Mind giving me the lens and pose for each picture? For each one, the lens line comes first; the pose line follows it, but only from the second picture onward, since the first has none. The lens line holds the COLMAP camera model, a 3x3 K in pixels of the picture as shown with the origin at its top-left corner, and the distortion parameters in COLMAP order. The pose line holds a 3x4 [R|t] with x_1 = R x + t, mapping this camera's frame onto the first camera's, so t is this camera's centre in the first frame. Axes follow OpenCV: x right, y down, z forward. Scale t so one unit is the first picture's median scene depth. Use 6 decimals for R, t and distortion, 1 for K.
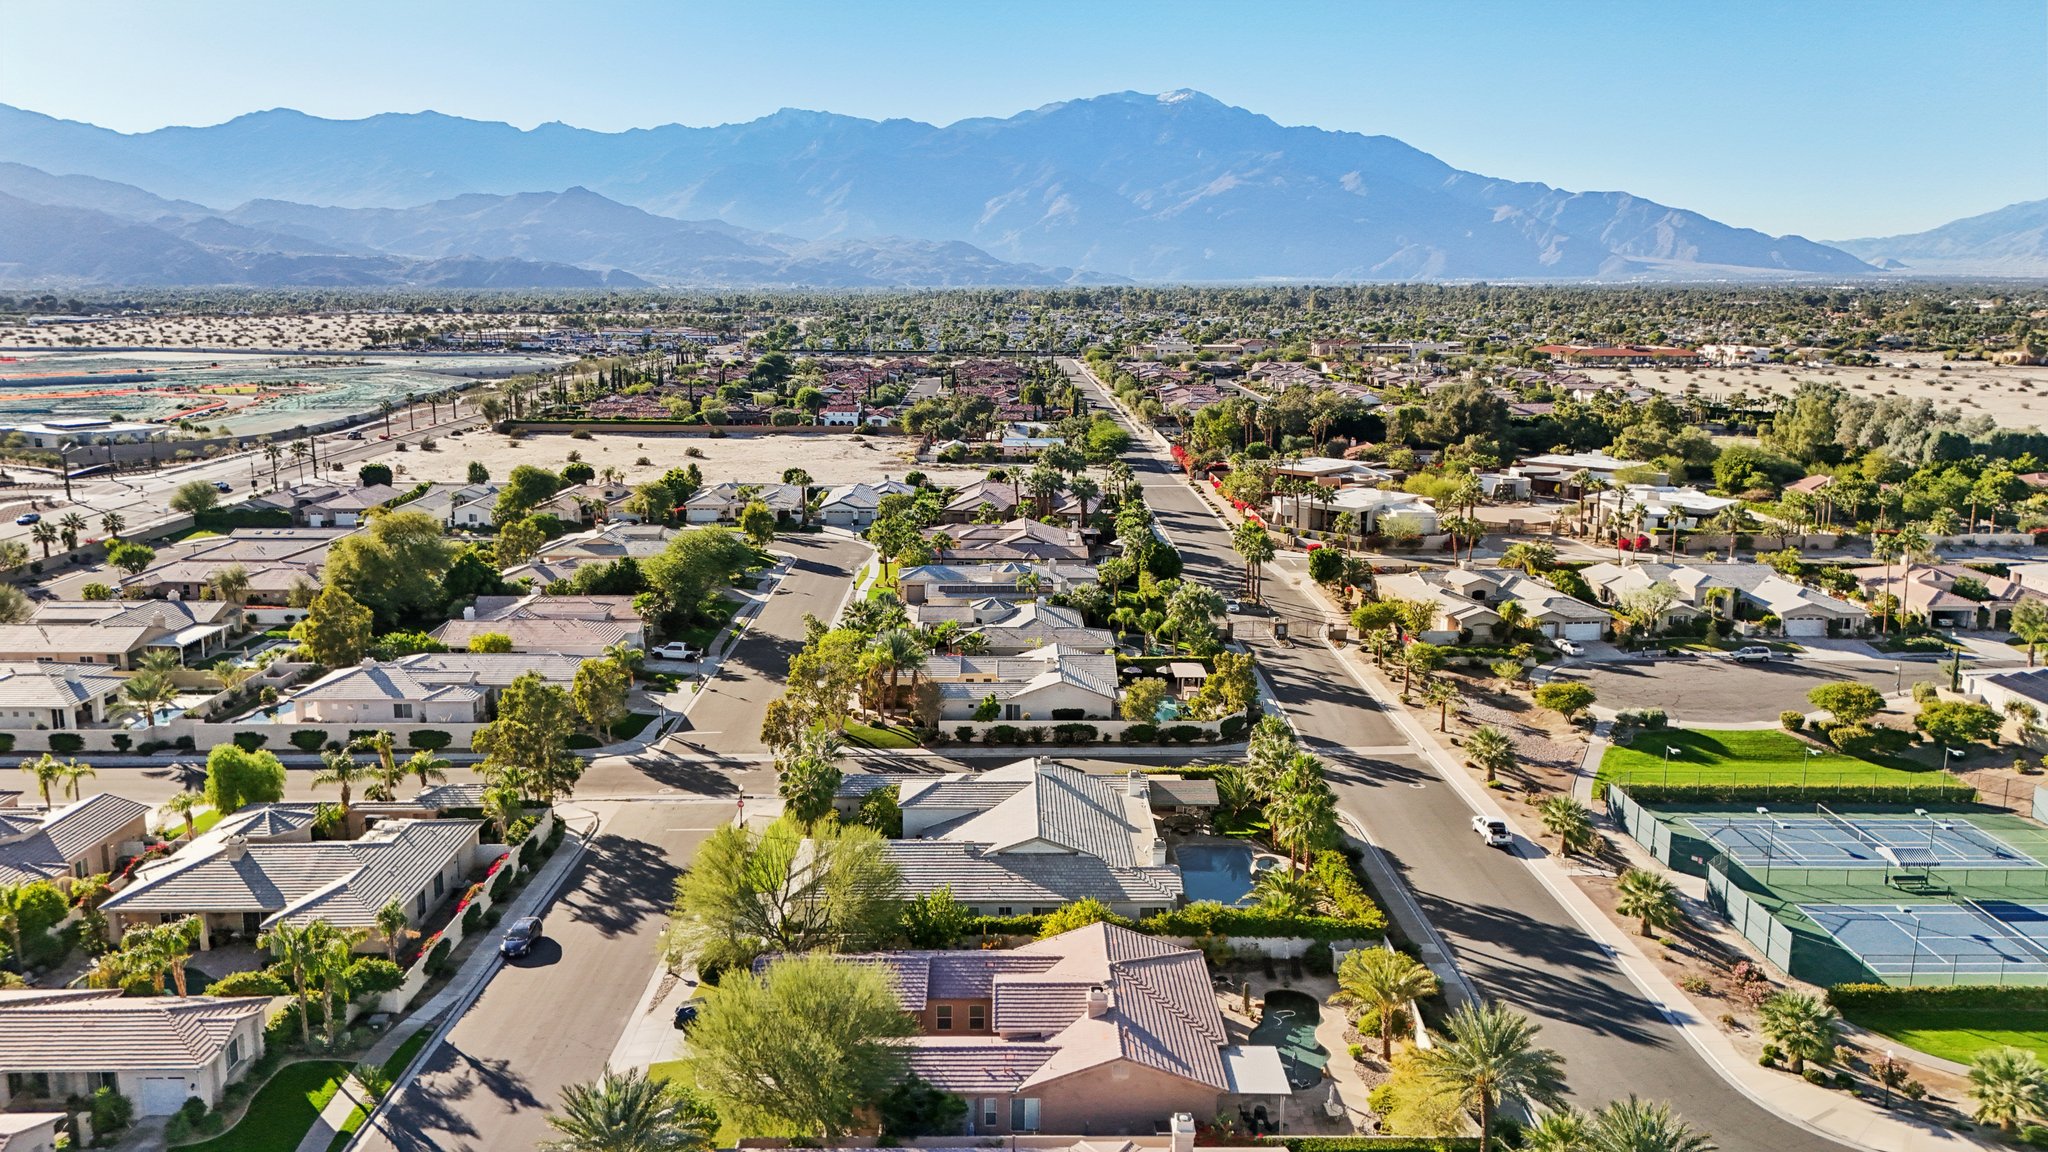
lens RADIAL K [[1505.9, 0, 1024.0], [0, 1505.9, 576.0], [0, 0, 1]] dist [0.032787, -0.002308]
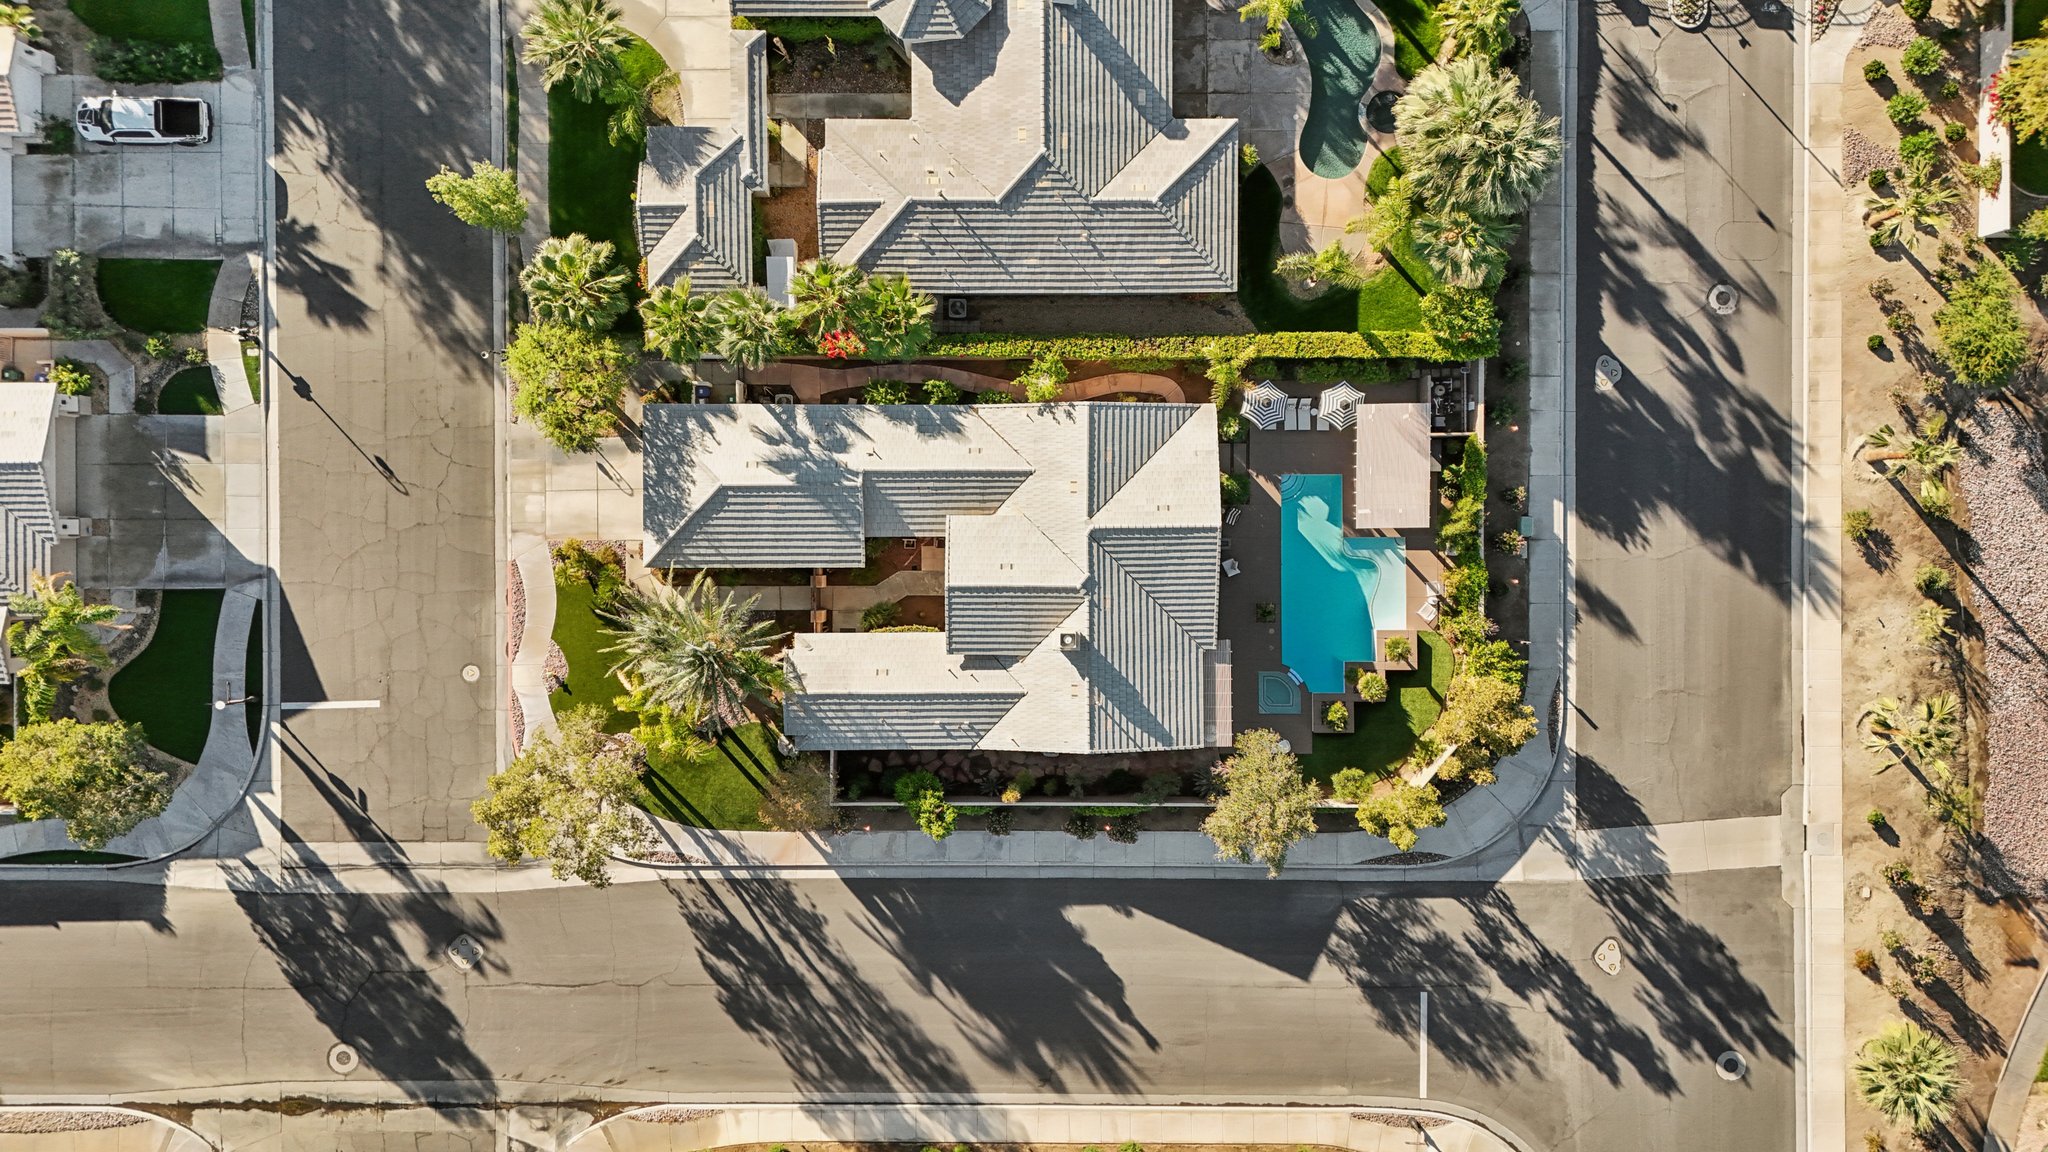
lens RADIAL K [[1565.0, 0, 991.1], [0, 1565.0, 527.4], [0, 0, 1]] dist [0.073443, -0.083733]
pose [[0.999824, 0.018335, 0.004089, -0.008428], [-0.007176, 0.171602, 0.985140, -0.373903], [0.017361, -0.984996, 0.171703, 0.901044]]
